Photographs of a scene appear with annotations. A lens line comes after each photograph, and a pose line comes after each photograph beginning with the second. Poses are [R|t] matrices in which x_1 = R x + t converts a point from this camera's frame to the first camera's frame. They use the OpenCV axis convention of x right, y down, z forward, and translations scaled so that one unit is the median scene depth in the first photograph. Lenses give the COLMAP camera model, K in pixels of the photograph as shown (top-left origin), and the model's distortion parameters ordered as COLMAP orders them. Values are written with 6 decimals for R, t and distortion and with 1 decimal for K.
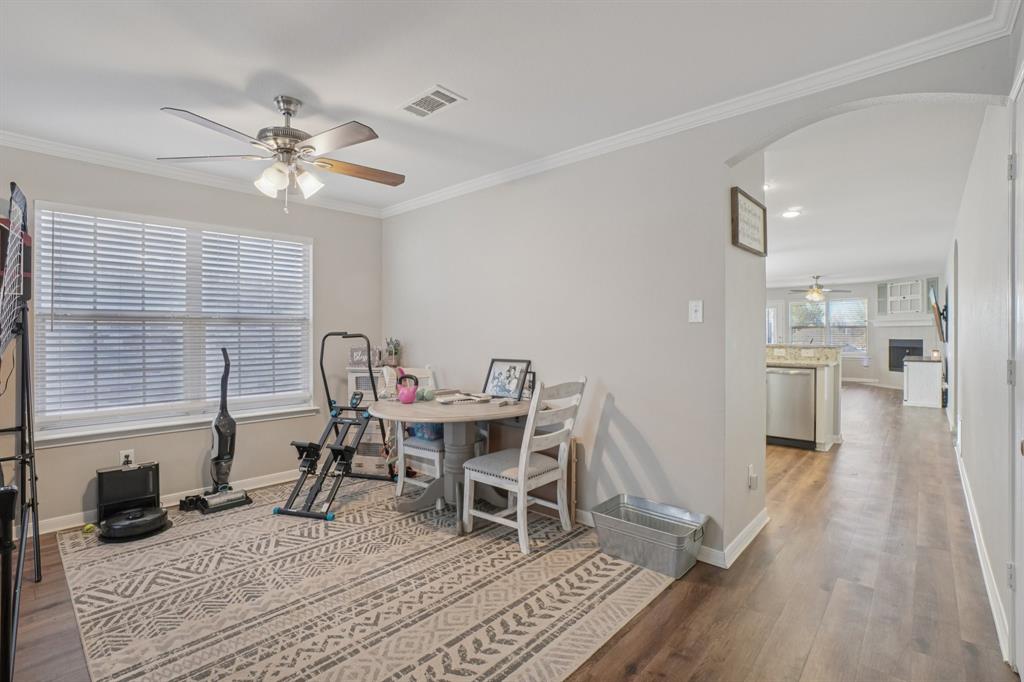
lens RADIAL K [[490.1, 0, 517.1], [0, 490.1, 336.7], [0, 0, 1]] dist [-0.077177, 0.029420]
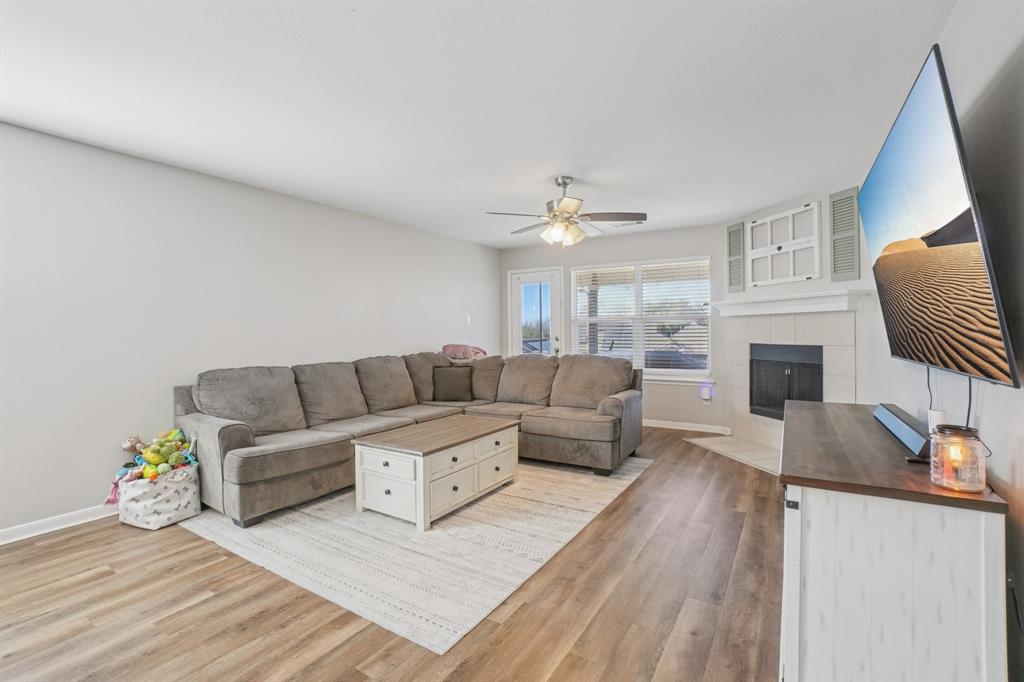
lens RADIAL K [[468.8, 0, 502.0], [0, 468.8, 324.6], [0, 0, 1]] dist [-0.044460, 0.016780]
pose [[0.989957, 0.002619, 0.141343, 1.787202], [0.000203, 0.999801, -0.019945, -0.013829], [-0.141367, 0.019774, 0.989760, 2.165649]]
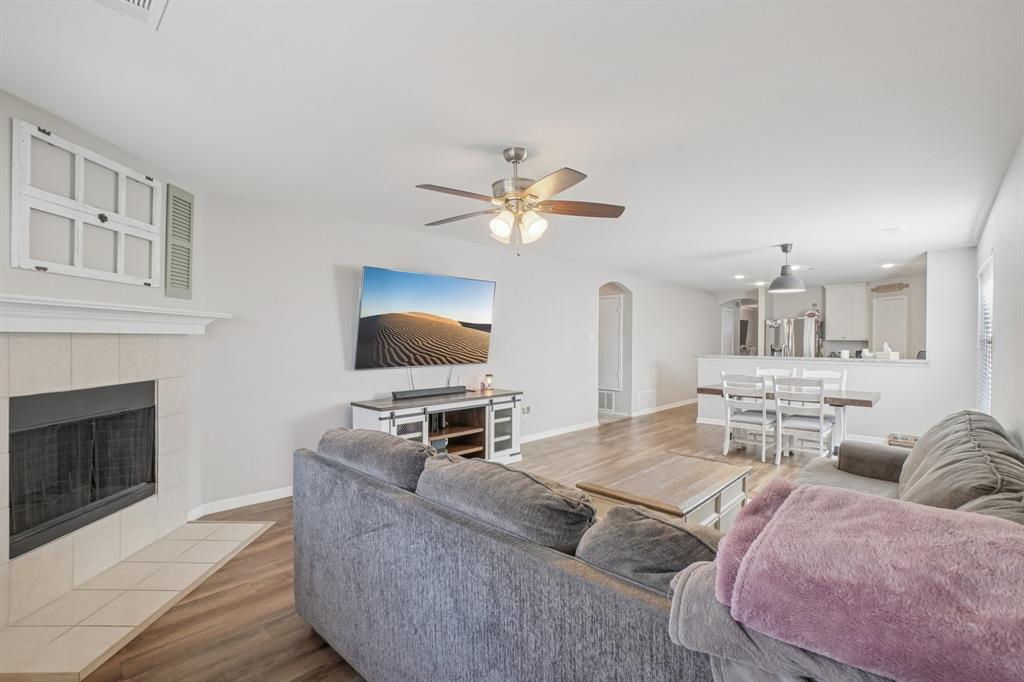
lens RADIAL K [[462.2, 0, 510.1], [0, 462.2, 340.5], [0, 0, 1]] dist [-0.058888, 0.018415]
pose [[-0.998580, 0.002741, 0.053198, 2.094929], [0.003136, 0.999968, 0.007351, -0.068836], [-0.053176, 0.007507, -0.998557, 4.272978]]
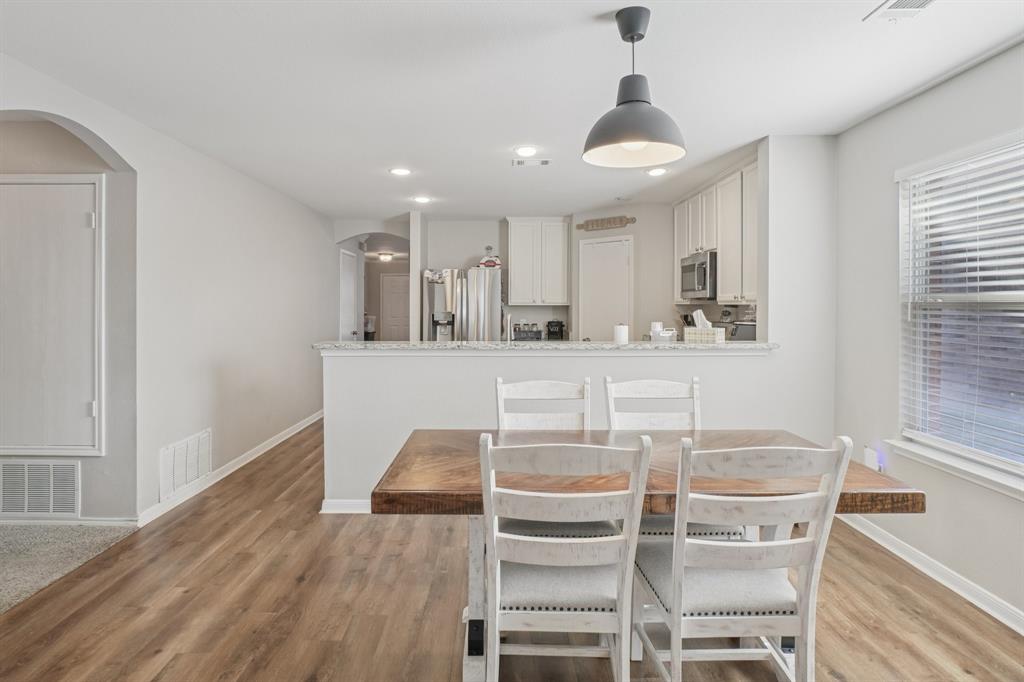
lens RADIAL K [[574.7, 0, 490.9], [0, 574.7, 306.5], [0, 0, 1]] dist [-0.013953, 0.000264]
pose [[-0.766609, 0.006193, -0.642084, 1.731658], [-0.000163, 0.999952, 0.009840, -0.061033], [0.642114, 0.007648, -0.766571, 2.939163]]
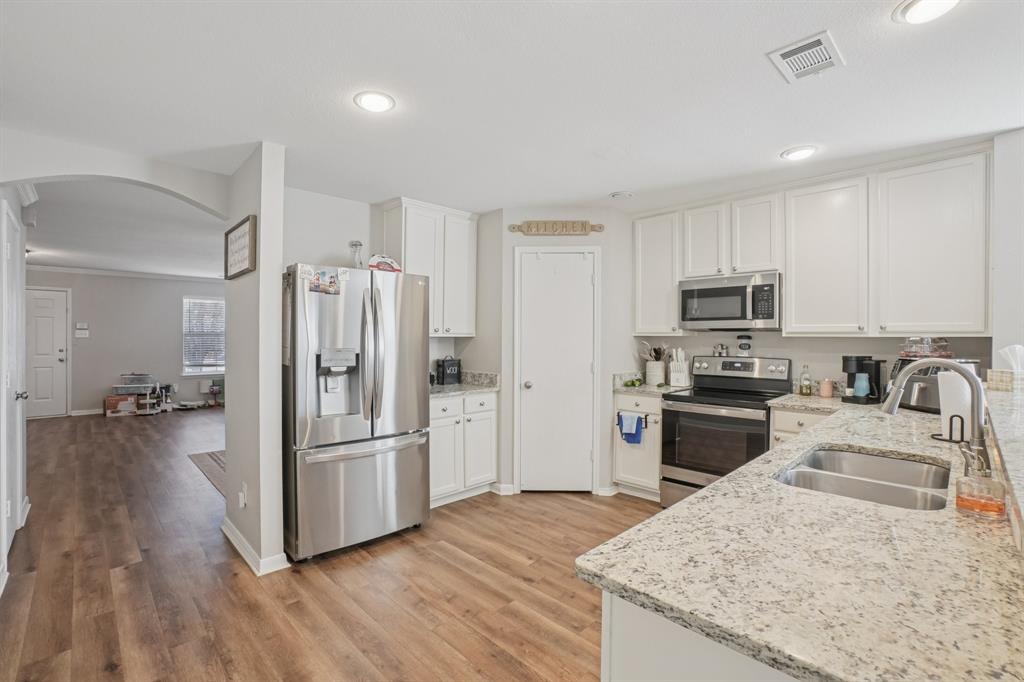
lens RADIAL K [[463.4, 0, 502.1], [0, 463.4, 337.9], [0, 0, 1]] dist [-0.051865, 0.017739]
pose [[-0.095317, 0.007129, -0.995421, 1.337782], [-0.008360, 0.999933, 0.007962, -0.051120], [0.995412, 0.009080, -0.095251, 1.563939]]
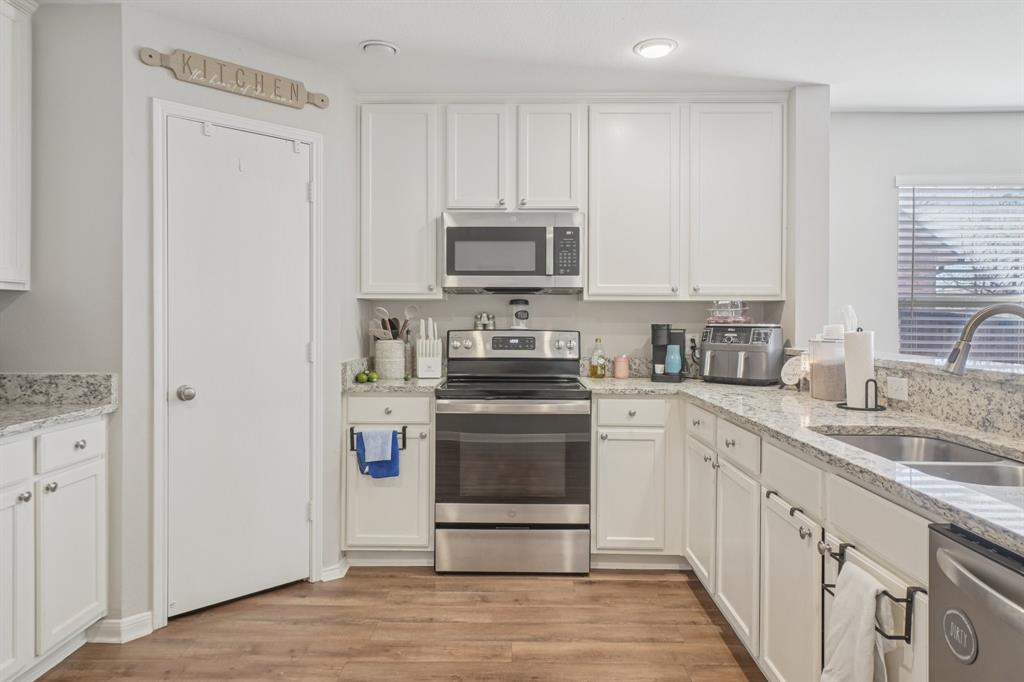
lens RADIAL K [[657.8, 0, 510.3], [0, 657.8, 327.0], [0, 0, 1]] dist [0.007803, 0.003567]
pose [[0.644271, 0.013675, -0.764675, 1.009082], [-0.012240, 0.999896, 0.007569, -0.011624], [0.764699, 0.004483, 0.644372, 1.281500]]
